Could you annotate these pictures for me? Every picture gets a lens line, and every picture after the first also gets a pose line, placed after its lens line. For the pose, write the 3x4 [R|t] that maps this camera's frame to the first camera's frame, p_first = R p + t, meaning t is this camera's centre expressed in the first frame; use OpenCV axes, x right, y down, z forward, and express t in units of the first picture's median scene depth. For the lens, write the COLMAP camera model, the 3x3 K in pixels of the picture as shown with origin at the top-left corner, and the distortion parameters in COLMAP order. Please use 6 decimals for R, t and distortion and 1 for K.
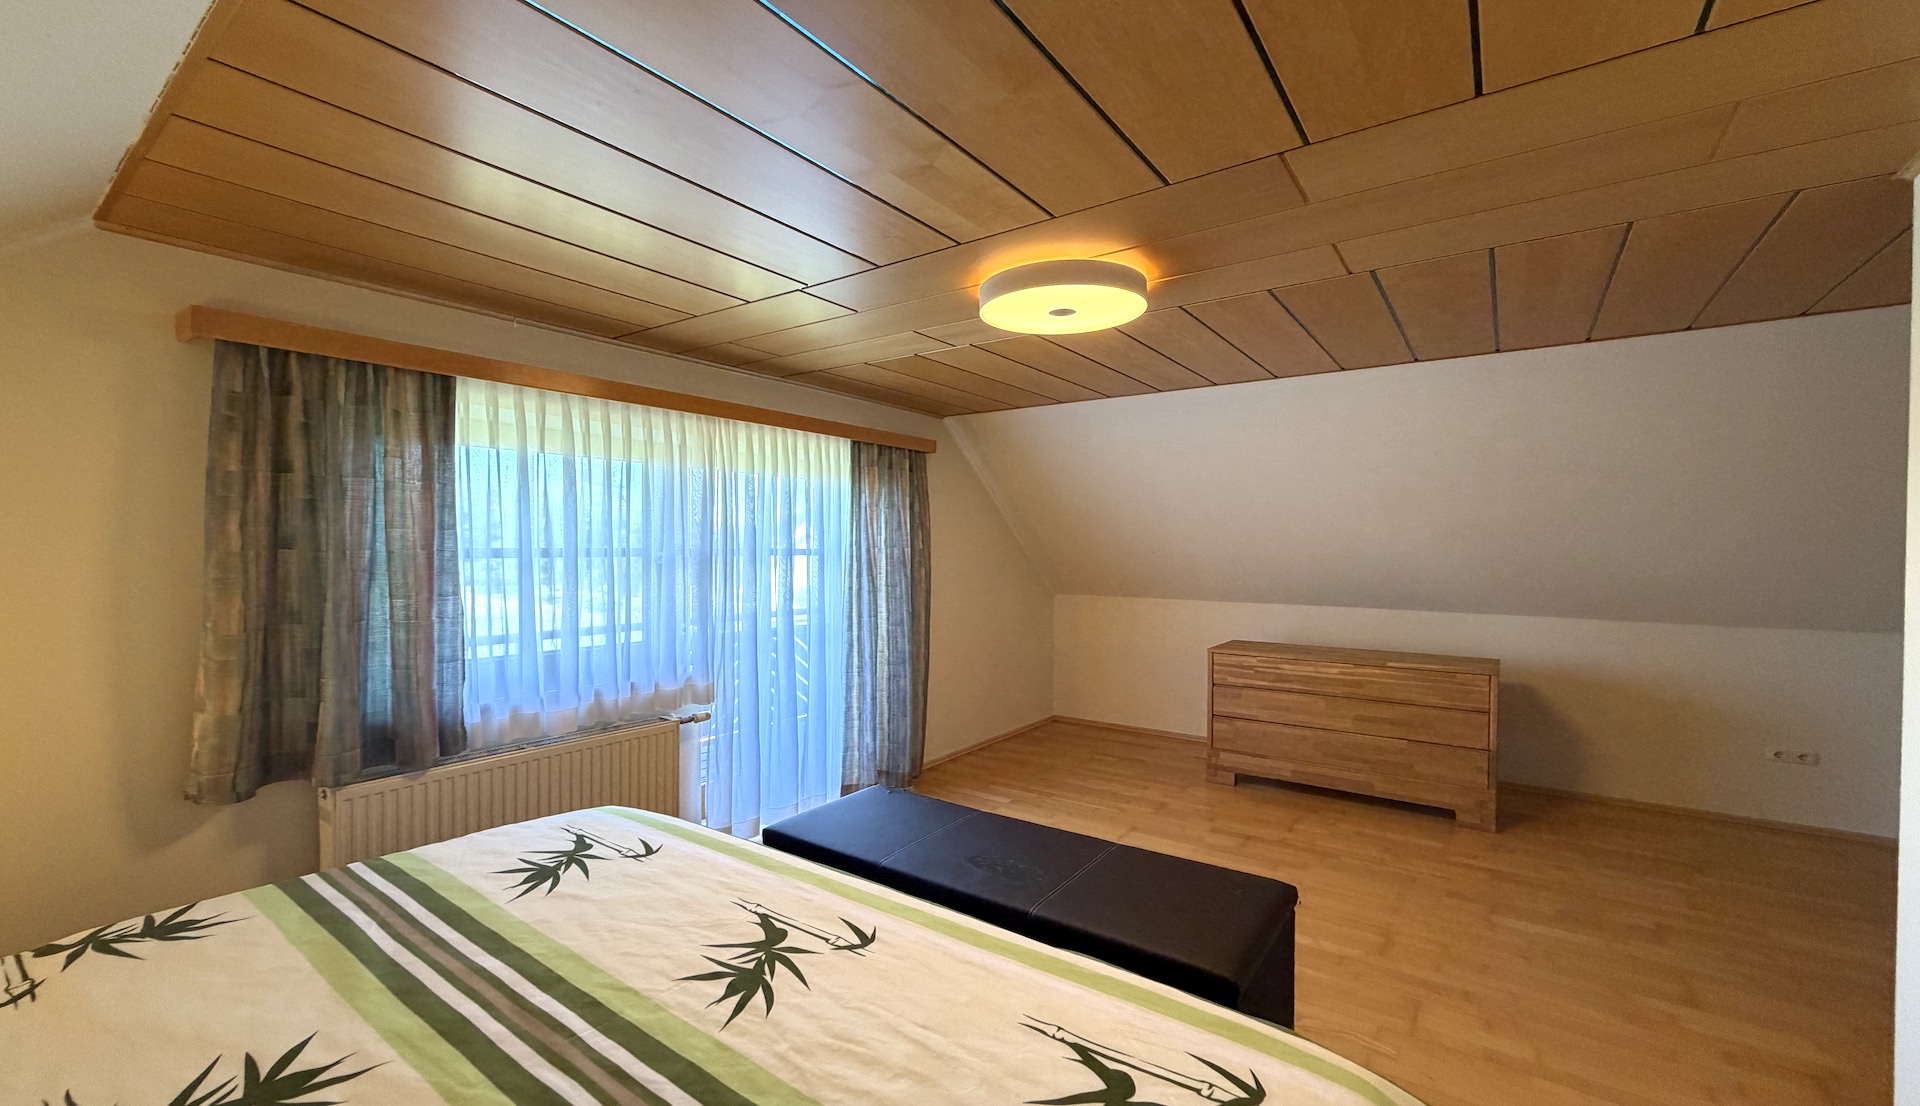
lens RADIAL K [[767.2, 0, 956.5], [0, 767.2, 570.5], [0, 0, 1]] dist [-0.000322, 0.000060]
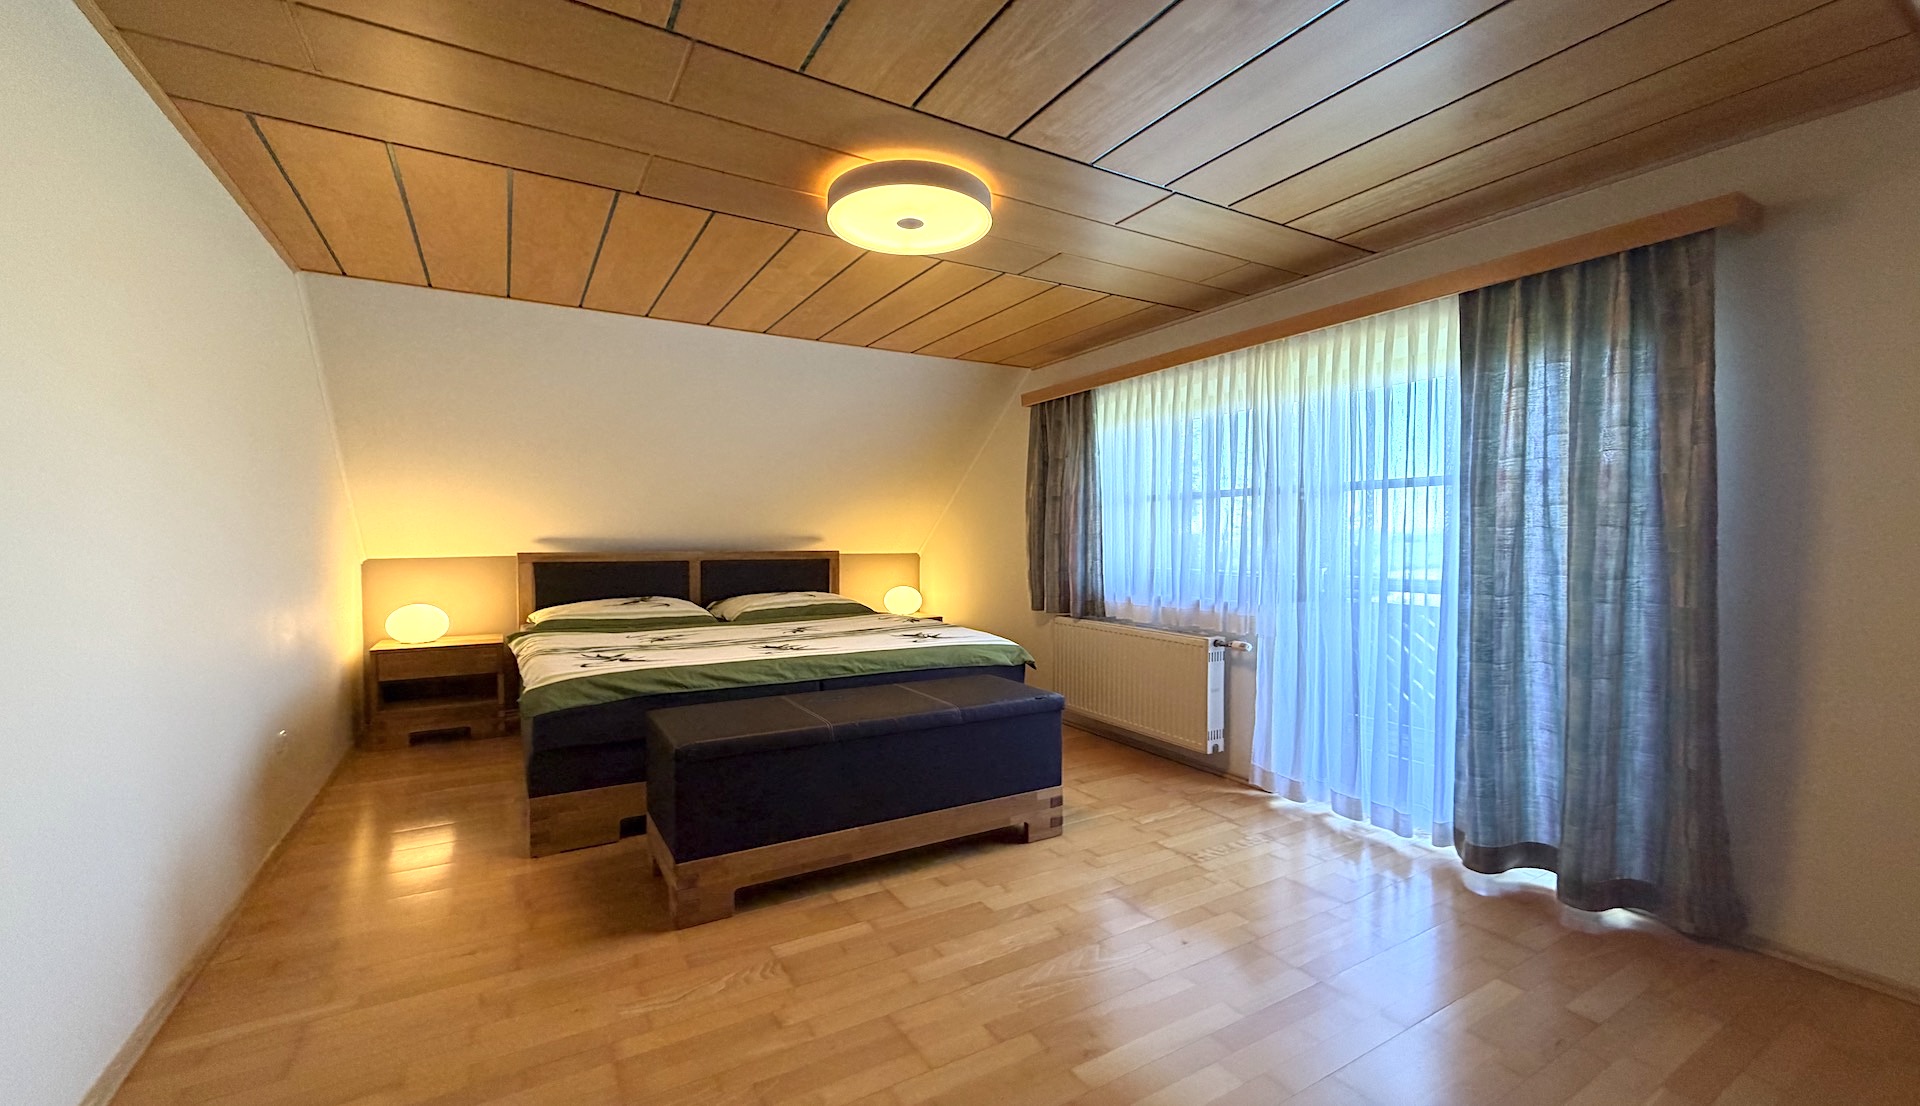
lens RADIAL K [[767.2, 0, 956.5], [0, 767.2, 570.5], [0, 0, 1]] dist [-0.000322, 0.000060]
pose [[-0.402748, 0.043720, -0.914266, 0.951324], [-0.024474, 0.997987, 0.058505, 0.047694], [0.914983, 0.045939, -0.400868, 1.333761]]
